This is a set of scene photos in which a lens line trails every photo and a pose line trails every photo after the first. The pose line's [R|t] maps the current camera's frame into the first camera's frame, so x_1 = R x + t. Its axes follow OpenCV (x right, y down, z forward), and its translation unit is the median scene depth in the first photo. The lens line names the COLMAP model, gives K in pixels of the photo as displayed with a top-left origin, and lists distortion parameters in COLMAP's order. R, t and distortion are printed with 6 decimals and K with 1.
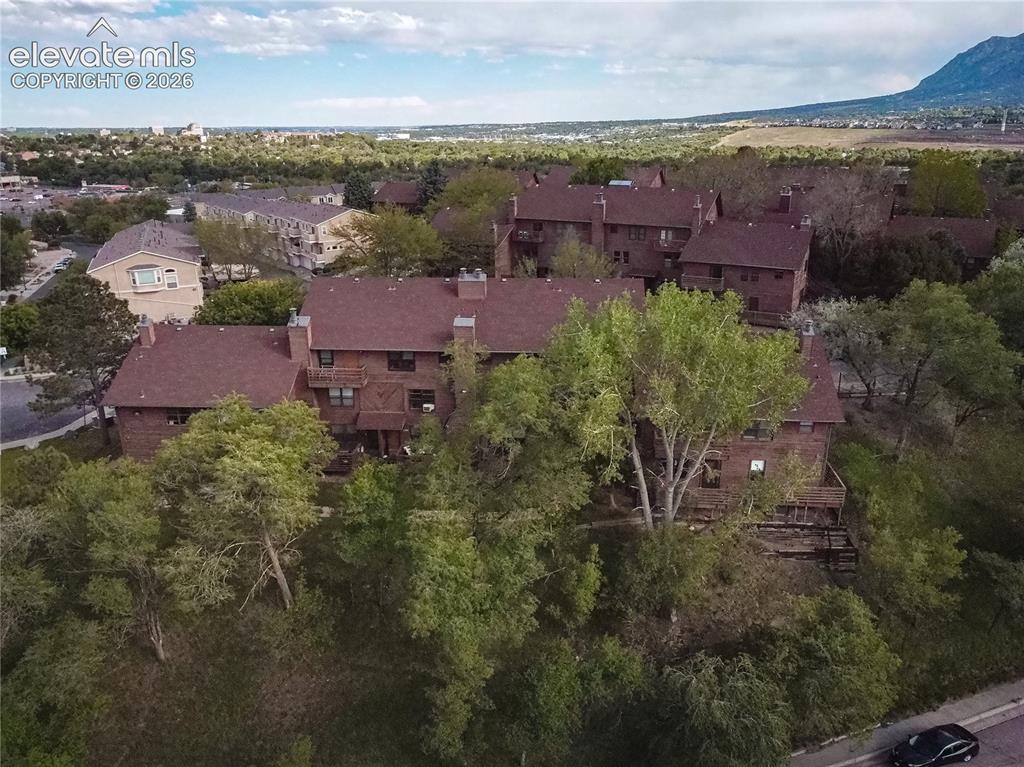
lens RADIAL K [[773.7, 0, 504.7], [0, 773.7, 379.8], [0, 0, 1]] dist [0.001277, -0.012449]
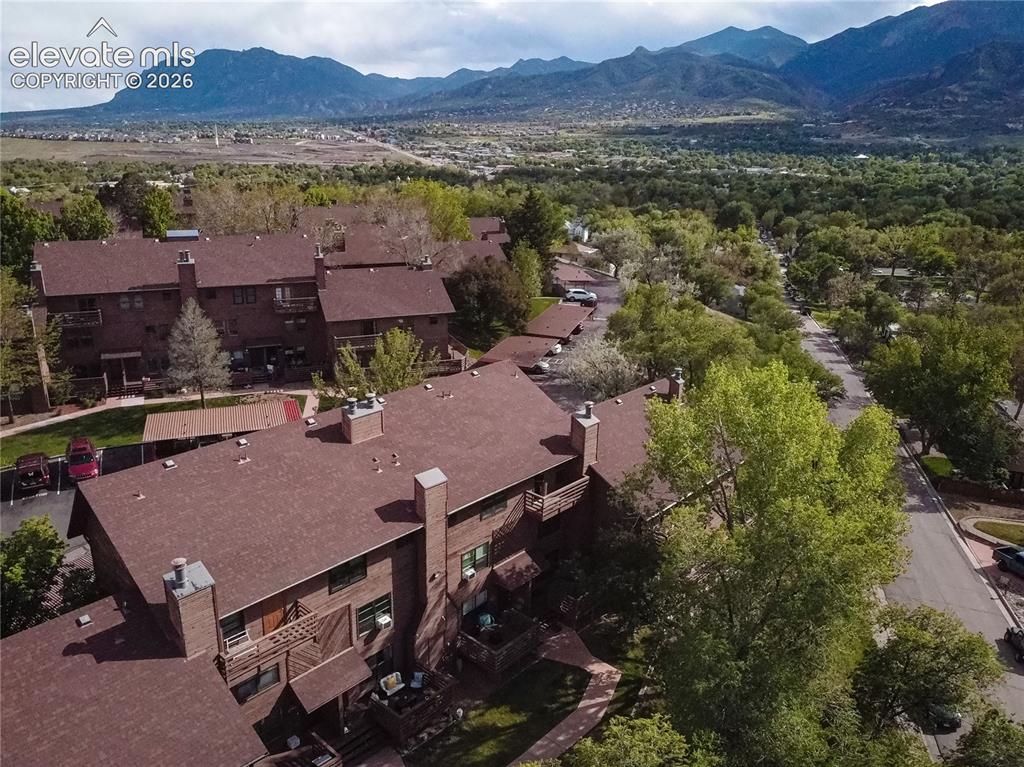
lens RADIAL K [[772.7, 0, 507.0], [0, 772.7, 381.9], [0, 0, 1]] dist [0.003521, -0.011092]
pose [[0.610427, -0.222726, 0.760113, -0.285841], [0.231332, 0.967942, 0.097847, -0.116858], [-0.757538, 0.116110, 0.642382, 0.288065]]
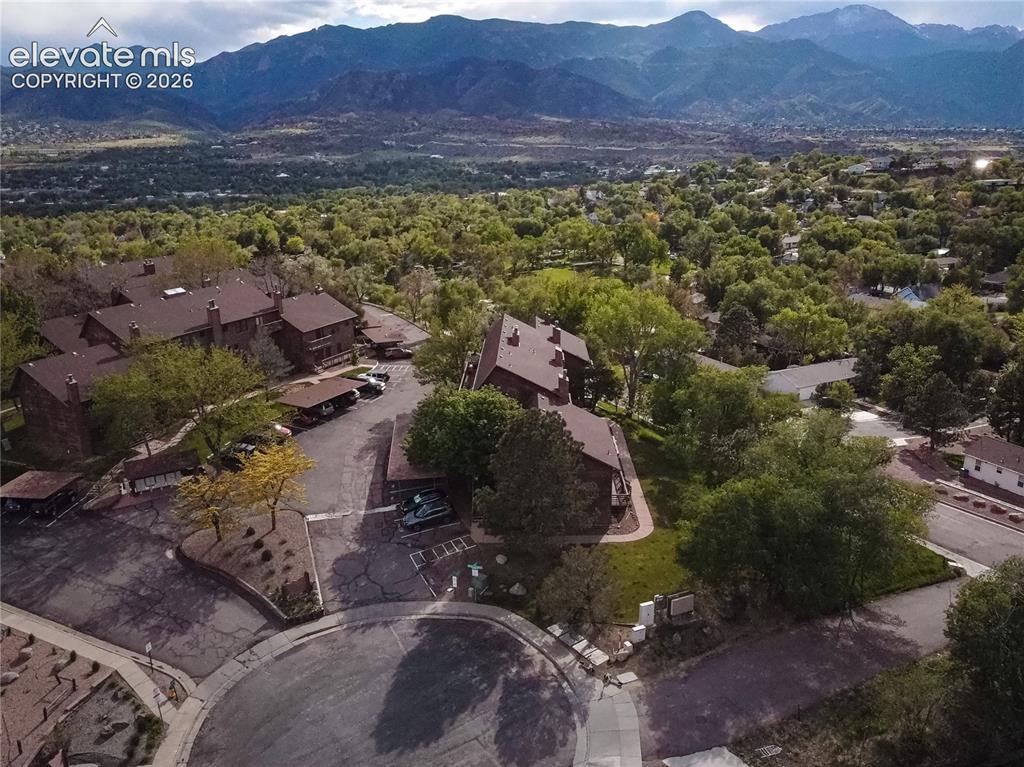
lens RADIAL K [[772.7, 0, 507.0], [0, 772.7, 381.9], [0, 0, 1]] dist [0.003521, -0.011092]
pose [[-0.058976, -0.273561, 0.960045, -0.963830], [0.337853, 0.899495, 0.277062, -0.294928], [-0.939349, 0.340694, 0.039374, 0.603385]]
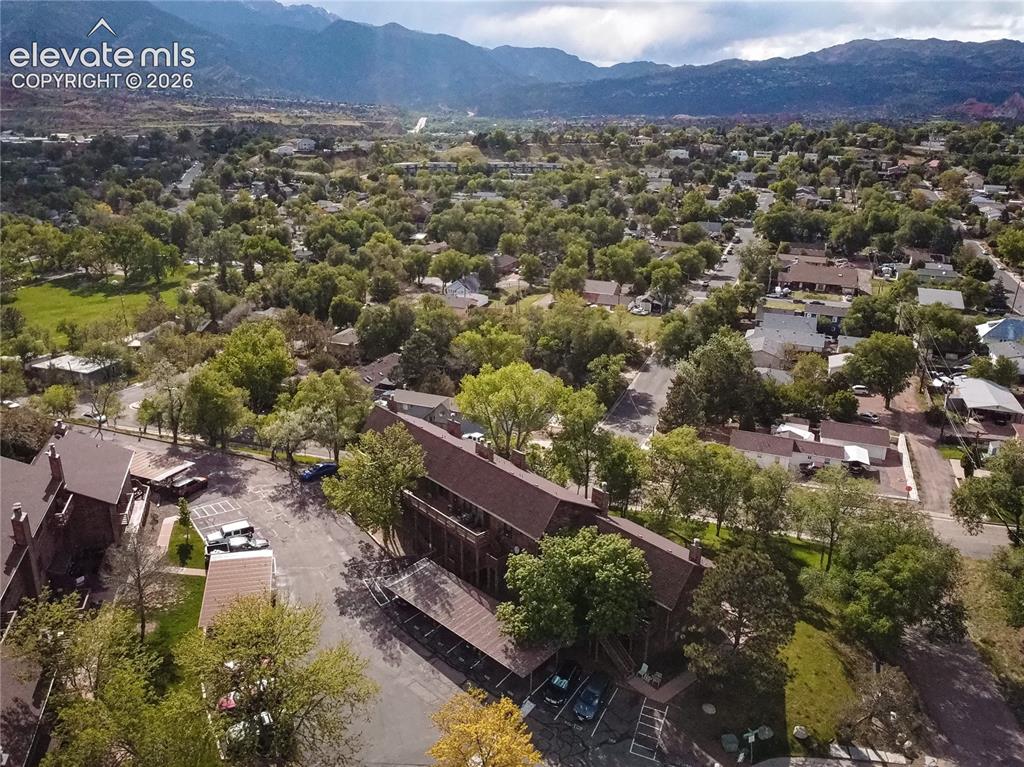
lens RADIAL K [[773.5, 0, 506.8], [0, 773.5, 378.6], [0, 0, 1]] dist [0.005521, -0.012868]
pose [[-0.732269, -0.224792, 0.642846, -0.575736], [0.202857, 0.829102, 0.520998, -0.585462], [-0.650101, 0.511917, -0.561525, 1.037781]]
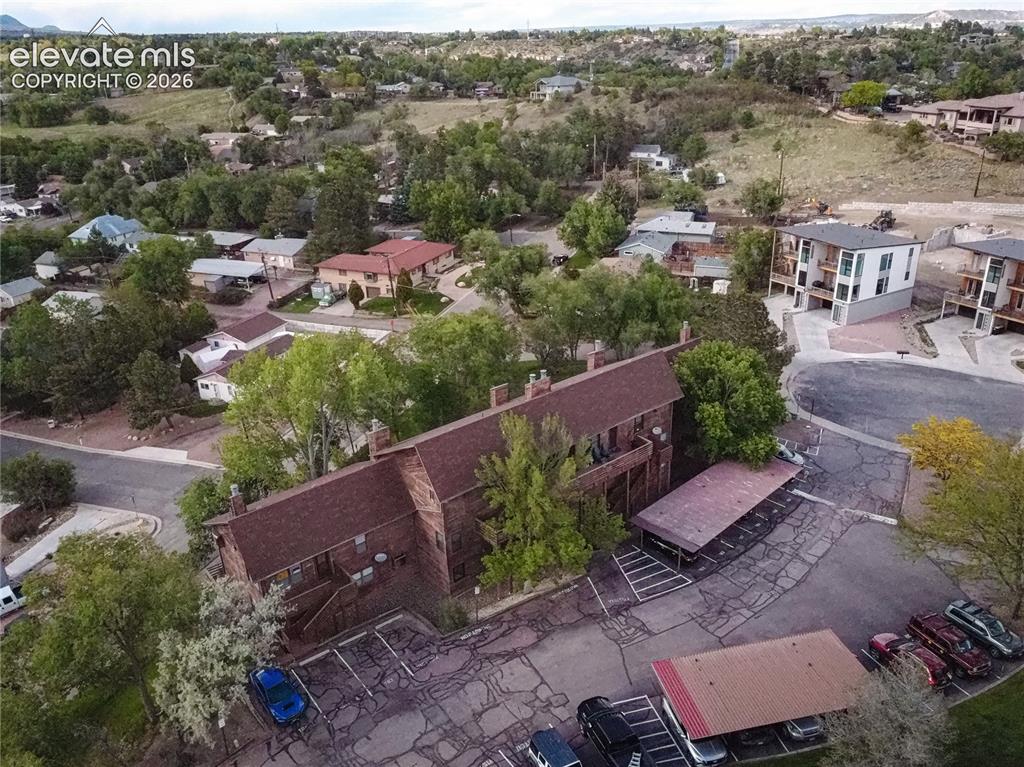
lens RADIAL K [[773.5, 0, 506.8], [0, 773.5, 378.6], [0, 0, 1]] dist [0.005521, -0.012868]
pose [[-0.718461, 0.308430, -0.623447, 0.406506], [-0.185080, 0.779231, 0.598786, -0.468163], [0.670492, 0.545592, -0.502763, 0.917699]]
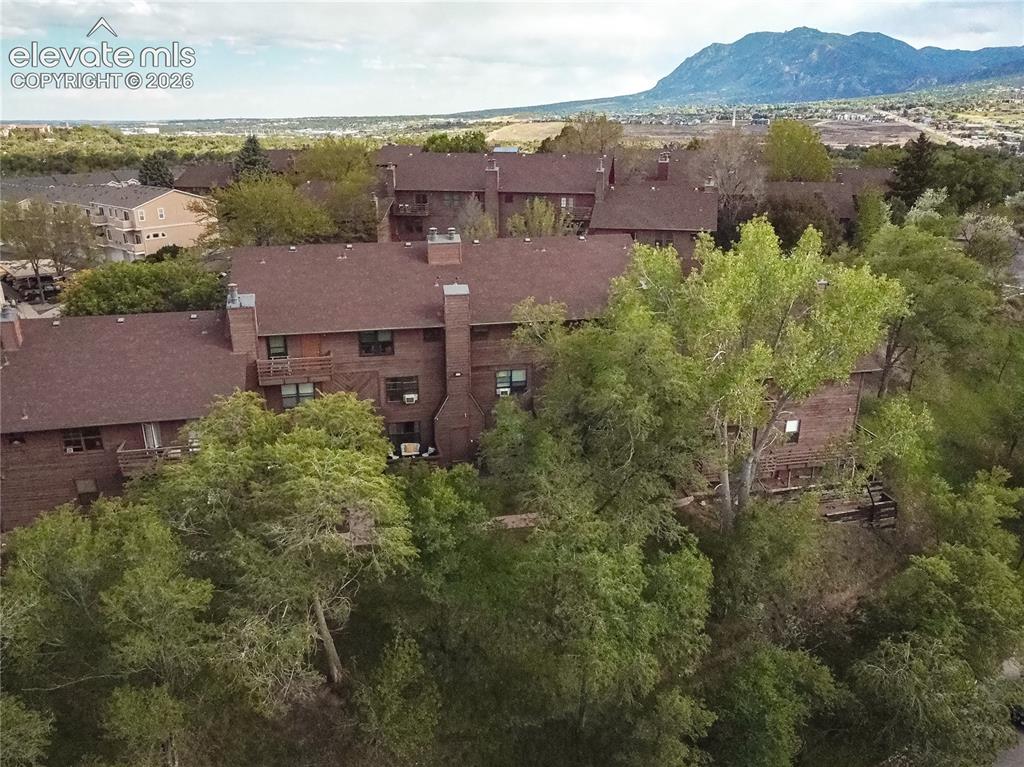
lens RADIAL K [[777.9, 0, 506.7], [0, 777.9, 382.1], [0, 0, 1]] dist [0.002111, -0.004740]
pose [[0.958766, -0.084563, 0.271324, -0.132205], [0.082967, 0.996401, 0.017371, 0.007668], [-0.271816, 0.005856, 0.962331, 0.107871]]
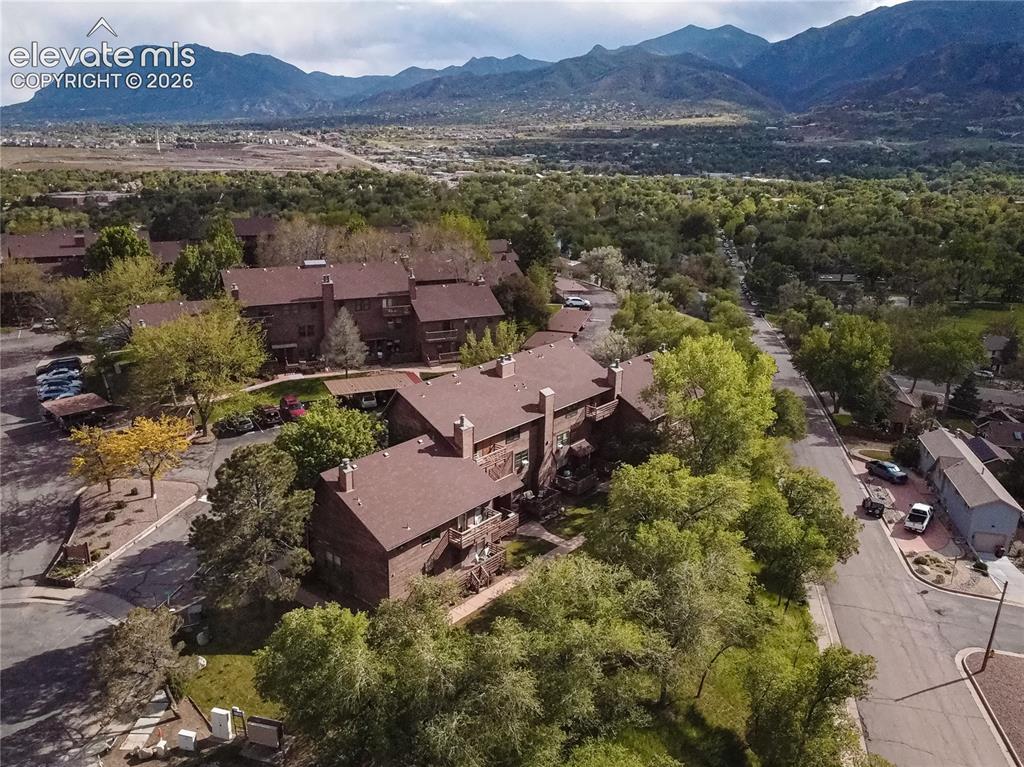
lens RADIAL K [[825.6, 0, 506.0], [0, 825.6, 368.1], [0, 0, 1]] dist [0.000790, -0.009670]
pose [[0.566565, -0.205763, 0.797913, -0.703629], [0.243436, 0.966897, 0.076486, -0.137675], [-0.787237, 0.150906, 0.597900, 0.104459]]
